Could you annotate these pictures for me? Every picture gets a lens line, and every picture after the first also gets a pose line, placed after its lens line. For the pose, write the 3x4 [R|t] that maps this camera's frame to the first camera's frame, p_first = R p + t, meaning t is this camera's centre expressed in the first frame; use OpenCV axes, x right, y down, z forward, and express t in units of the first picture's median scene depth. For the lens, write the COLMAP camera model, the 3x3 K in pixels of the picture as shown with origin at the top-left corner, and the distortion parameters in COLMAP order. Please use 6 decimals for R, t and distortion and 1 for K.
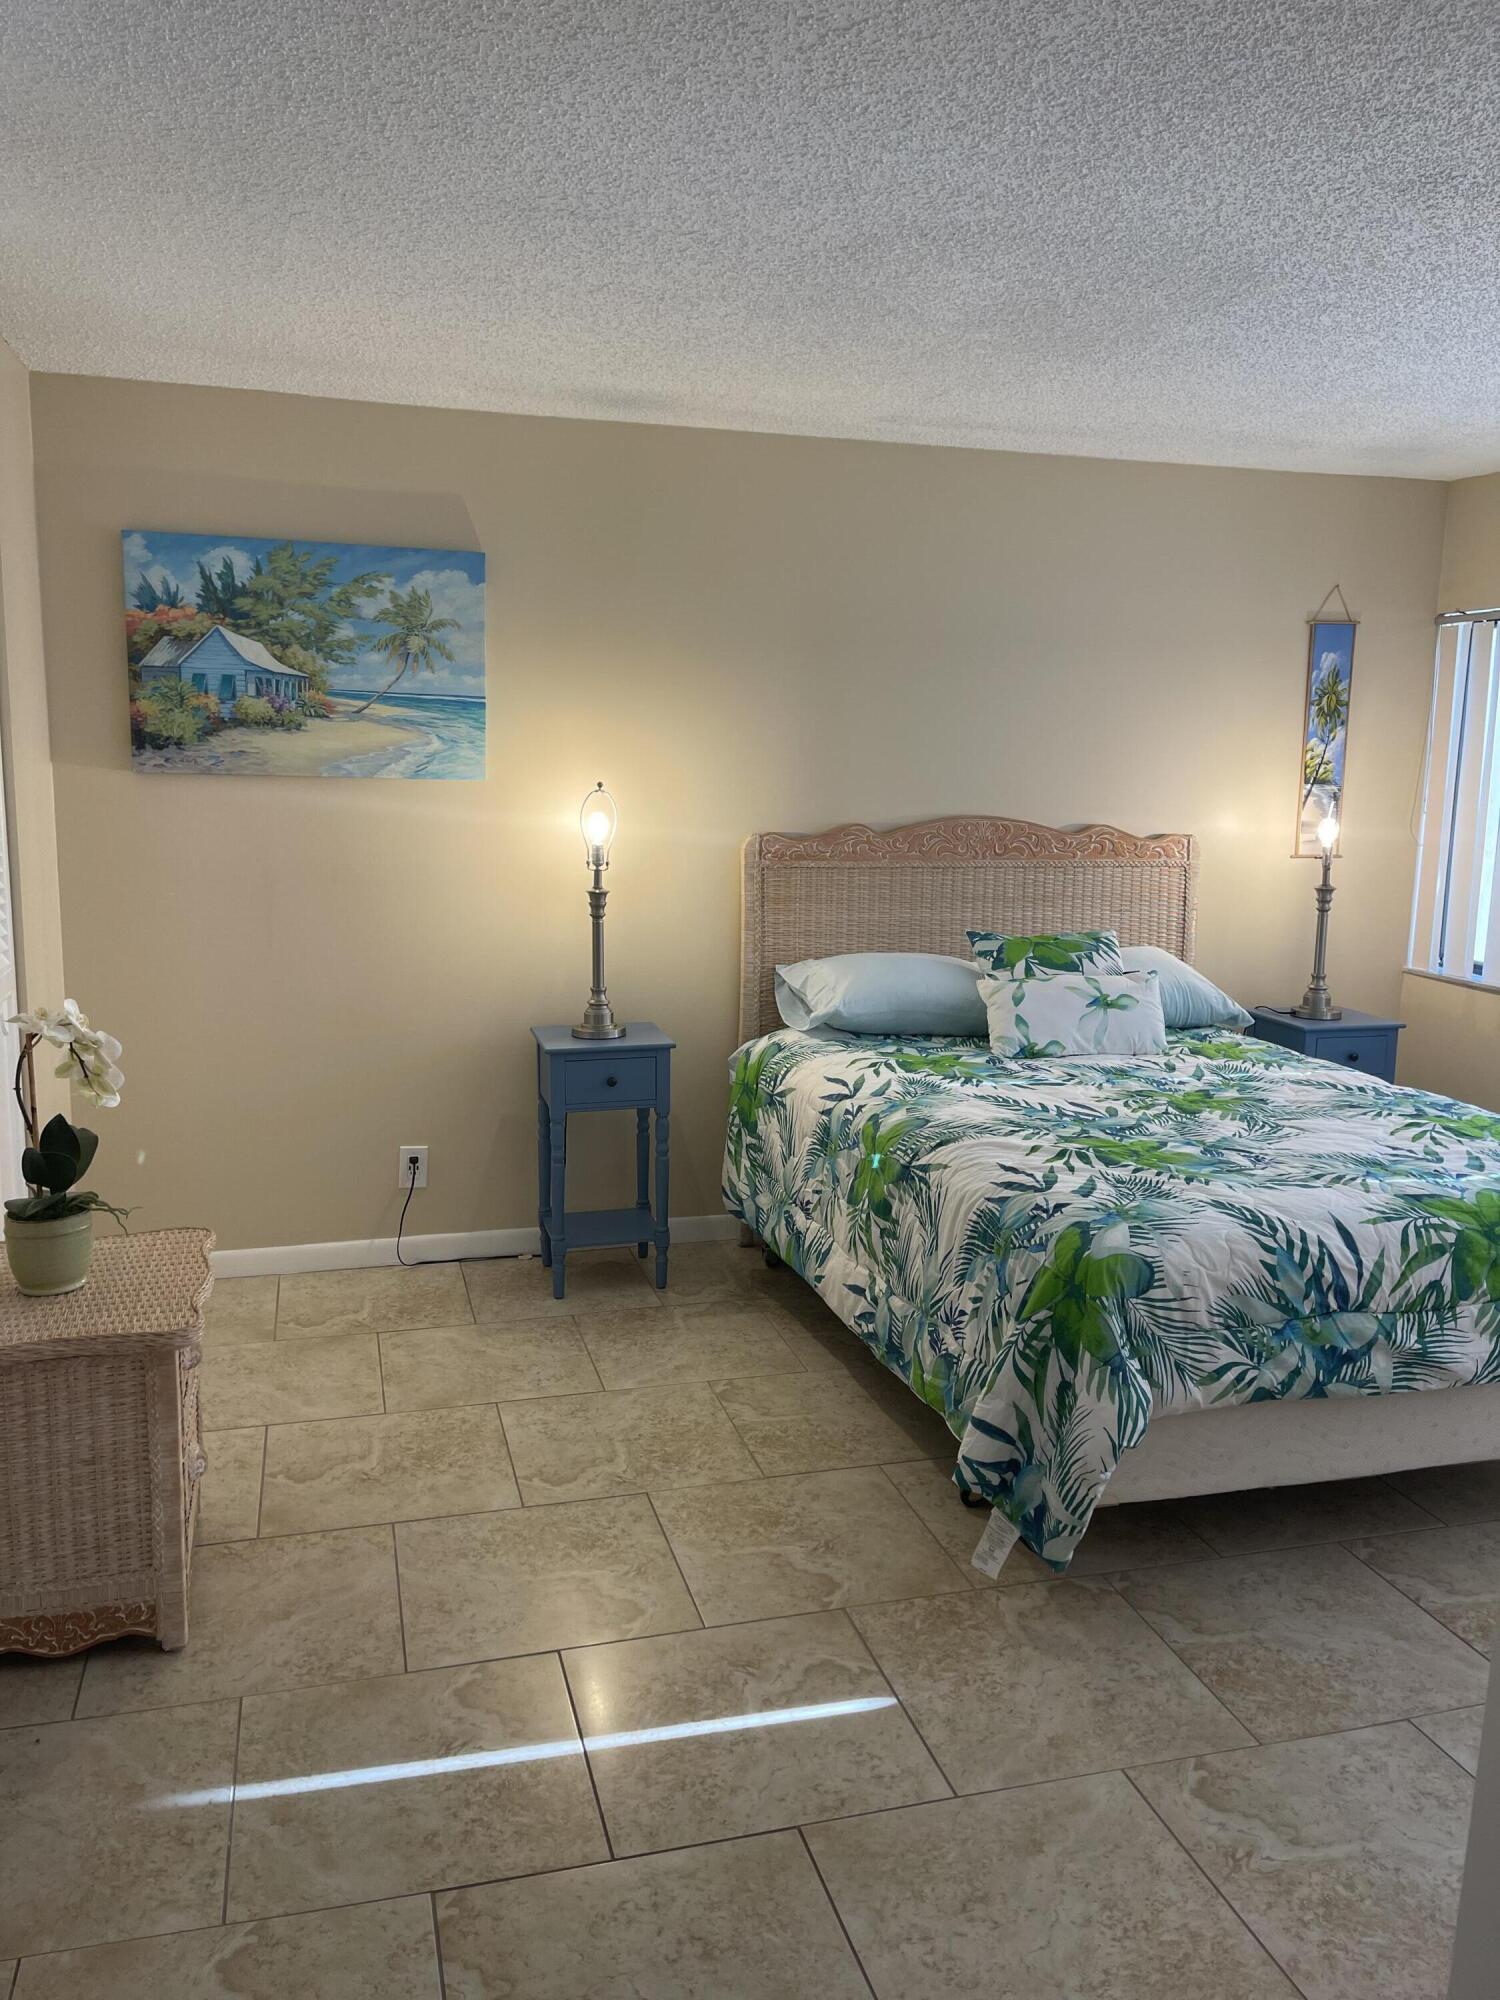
lens RADIAL K [[1549.0, 0, 743.7], [0, 1549.0, 1002.2], [0, 0, 1]] dist [0.016946, -0.012885]
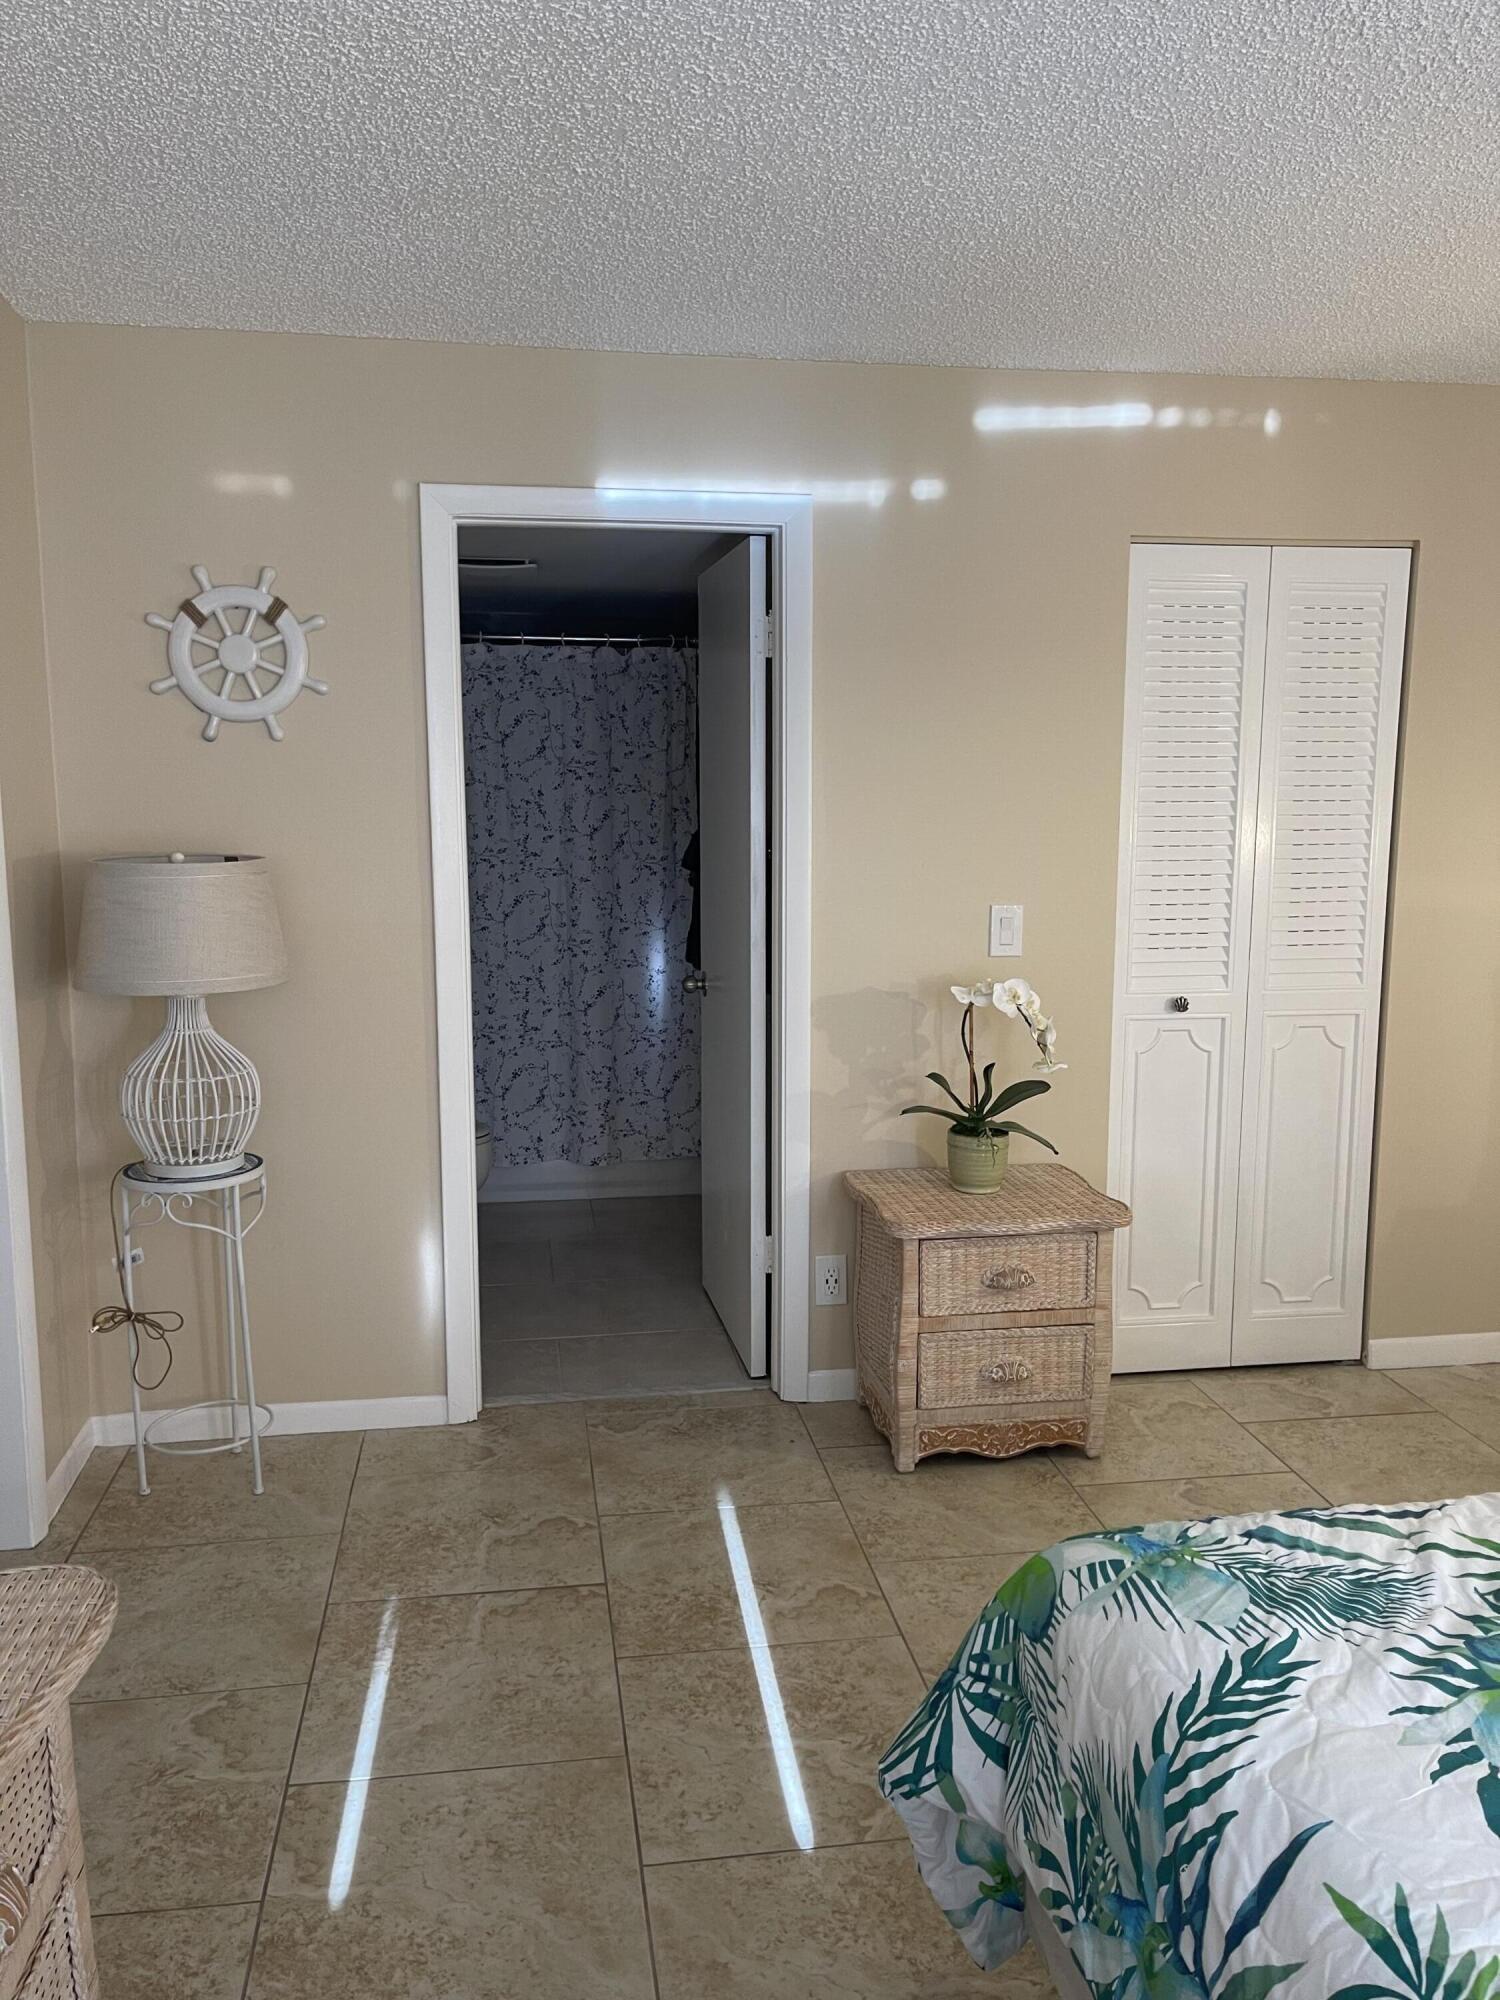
lens RADIAL K [[1549.0, 0, 744.9], [0, 1549.0, 996.4], [0, 0, 1]] dist [0.016946, -0.012885]
pose [[-0.121955, 0.126207, -0.984479, 0.884946], [-0.170123, 0.974546, 0.146008, -0.139038], [0.977847, 0.185289, -0.097380, 0.935948]]
